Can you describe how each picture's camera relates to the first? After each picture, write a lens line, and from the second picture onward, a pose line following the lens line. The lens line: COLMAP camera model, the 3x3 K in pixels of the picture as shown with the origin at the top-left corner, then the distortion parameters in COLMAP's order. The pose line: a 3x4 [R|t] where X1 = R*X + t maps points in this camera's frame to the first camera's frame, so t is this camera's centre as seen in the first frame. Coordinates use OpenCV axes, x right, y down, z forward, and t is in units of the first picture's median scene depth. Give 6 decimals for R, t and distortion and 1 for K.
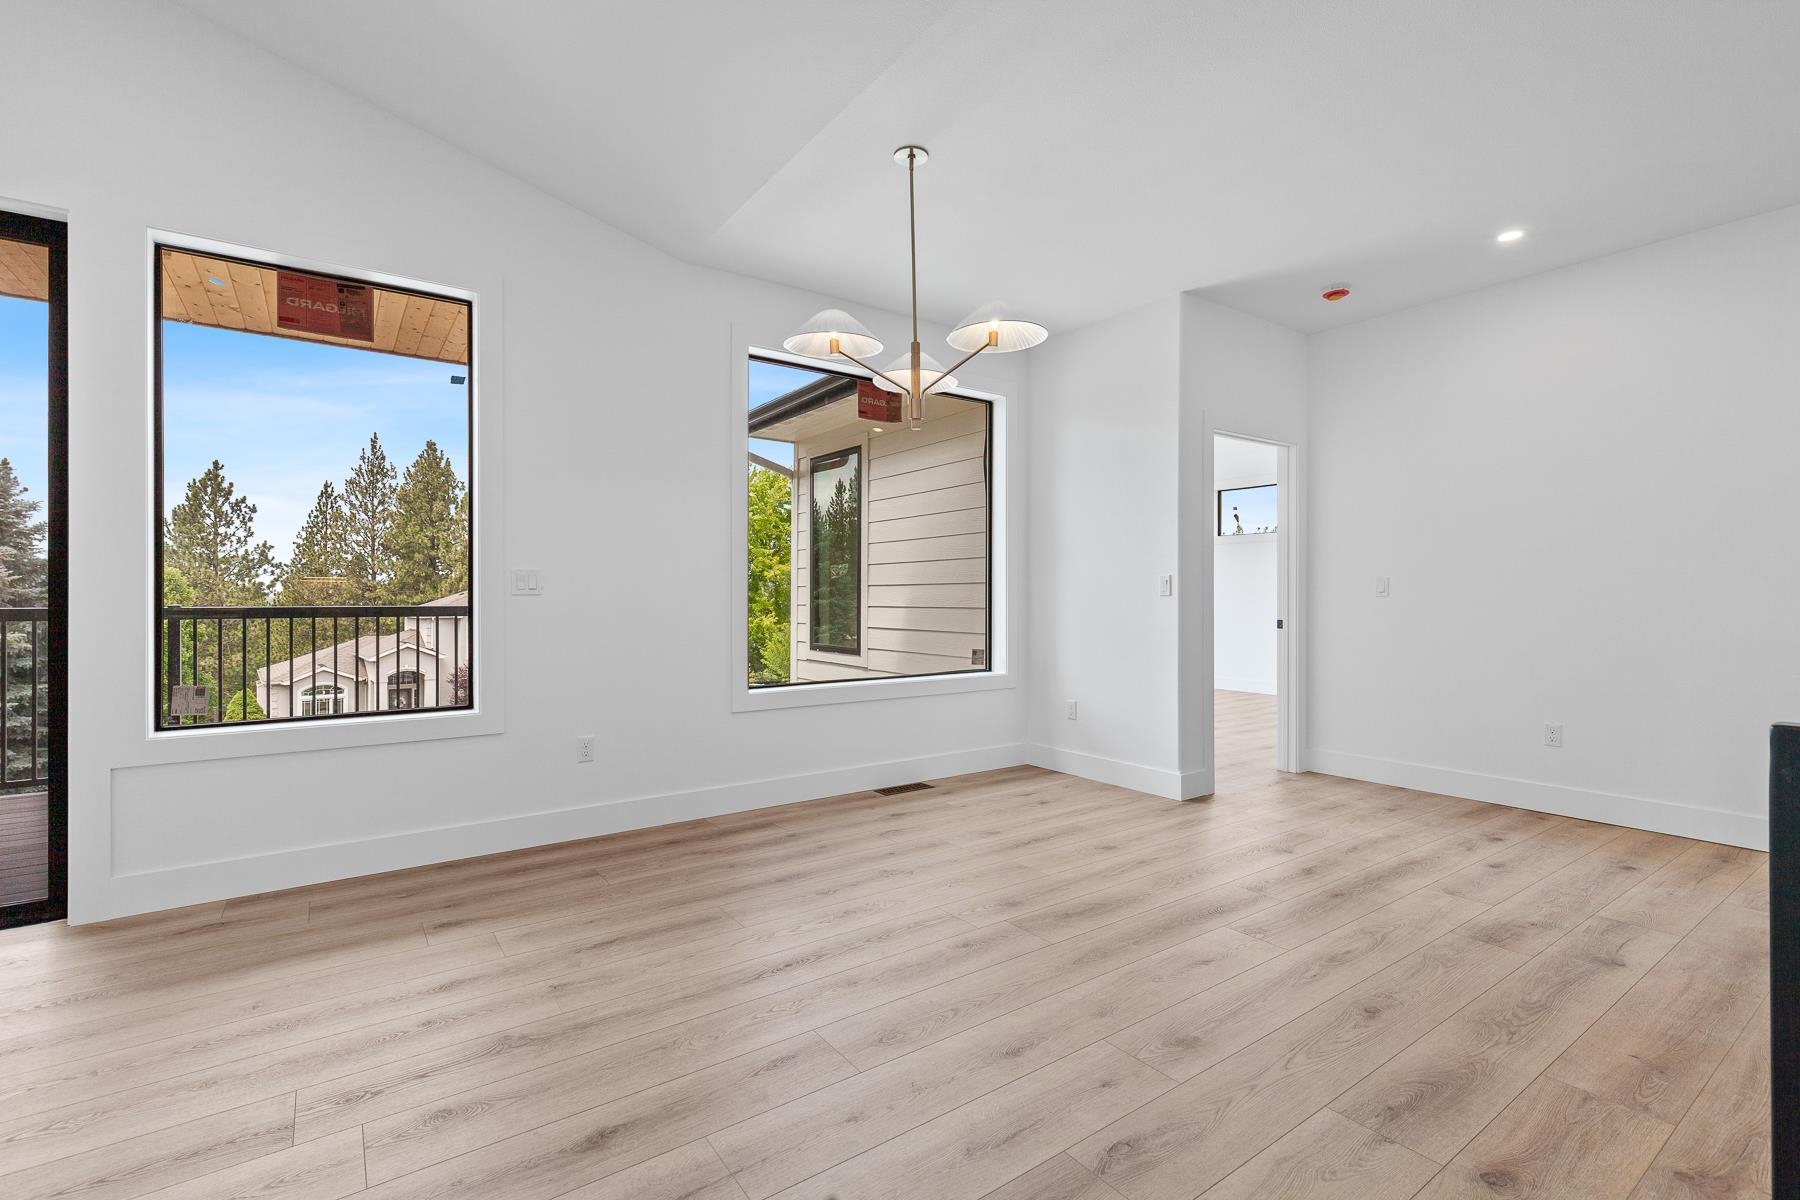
lens RADIAL K [[813.3, 0, 909.5], [0, 813.3, 601.3], [0, 0, 1]] dist [0.006178, 0.000328]
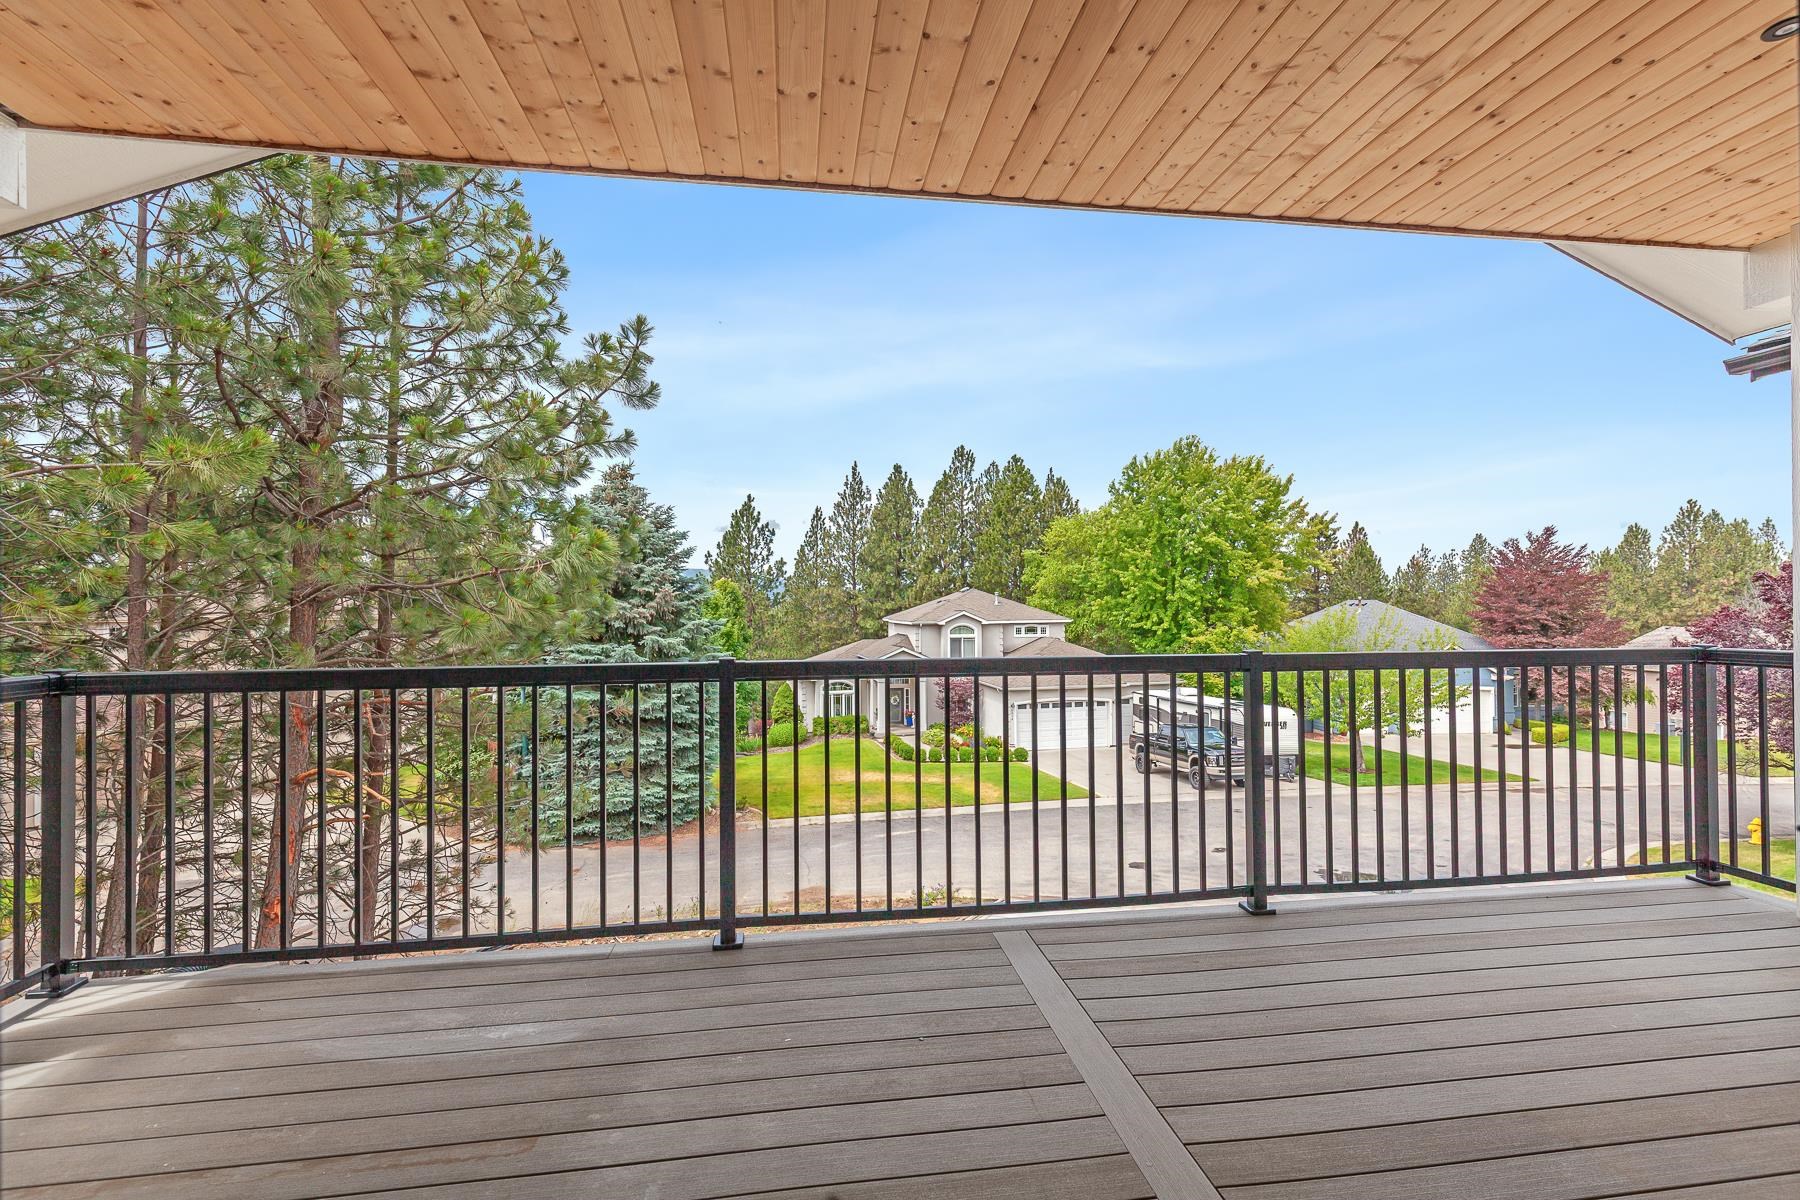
lens RADIAL K [[813.3, 0, 906.6], [0, 813.3, 598.4], [0, 0, 1]] dist [0.006178, 0.000328]
pose [[0.886970, -0.007829, -0.461761, -0.811882], [0.003918, 0.999948, -0.009429, -0.028164], [0.461811, 0.006554, 0.886954, 0.238373]]
